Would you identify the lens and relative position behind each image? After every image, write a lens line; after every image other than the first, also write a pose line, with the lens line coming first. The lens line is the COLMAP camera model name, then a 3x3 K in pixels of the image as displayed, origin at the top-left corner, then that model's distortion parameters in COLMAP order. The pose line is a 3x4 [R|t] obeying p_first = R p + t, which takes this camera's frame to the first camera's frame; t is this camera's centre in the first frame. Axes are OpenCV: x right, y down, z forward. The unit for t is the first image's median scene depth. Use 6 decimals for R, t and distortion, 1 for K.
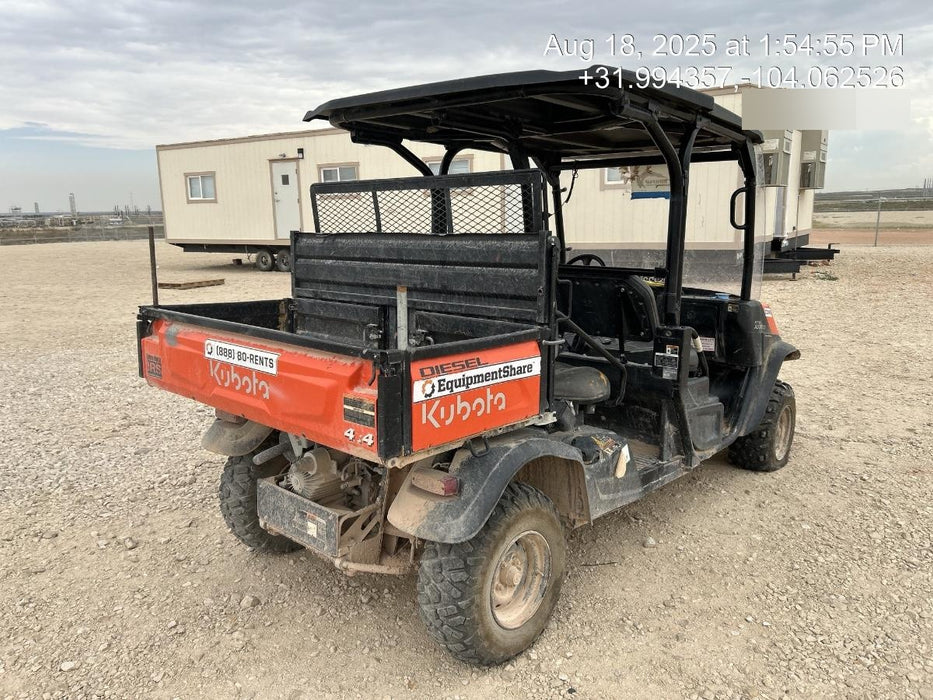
lens RADIAL K [[734.2, 0, 466.5], [0, 734.2, 350.0], [0, 0, 1]] dist [0.008655, 0.000598]
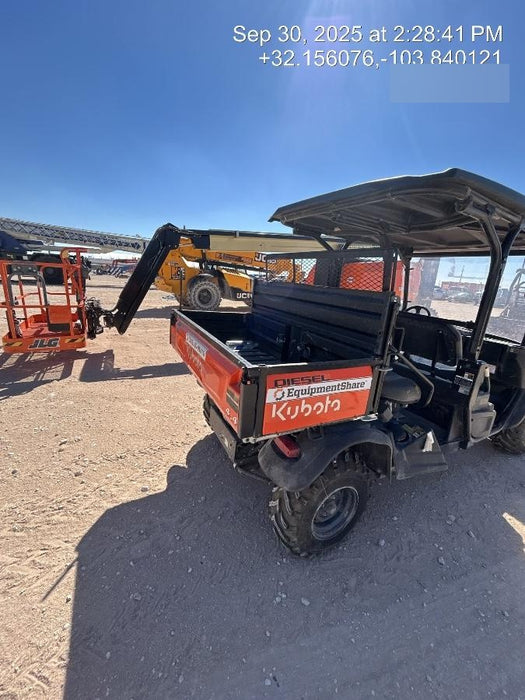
lens RADIAL K [[281.5, 0, 262.5], [0, 281.5, 350.0], [0, 0, 1]] dist [0.001356, -0.000088]
pose [[0.937870, 0.160782, -0.307488, 0.060984], [-0.138422, 0.985964, 0.093348, -0.067268], [0.318181, -0.044985, 0.946962, 0.412934]]
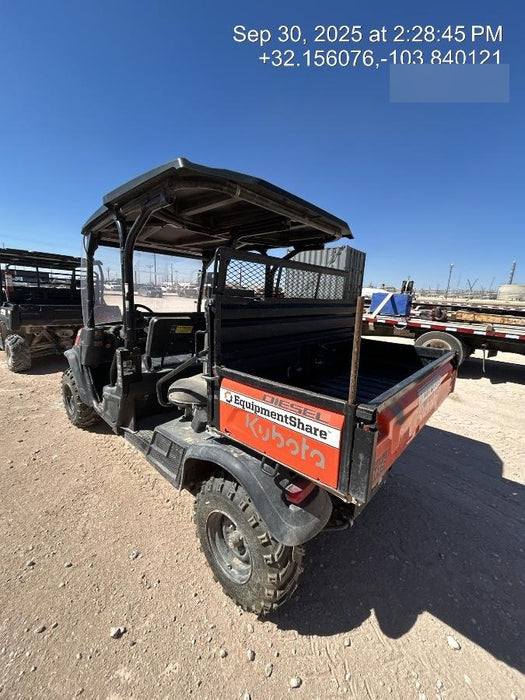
lens RADIAL K [[281.5, 0, 262.5], [0, 281.5, 350.0], [0, 0, 1]] dist [0.001356, -0.000088]
pose [[0.013769, 0.156933, -0.987513, 0.439656], [-0.209614, 0.966115, 0.150610, -0.124344], [0.977687, 0.204923, 0.046198, 0.879985]]
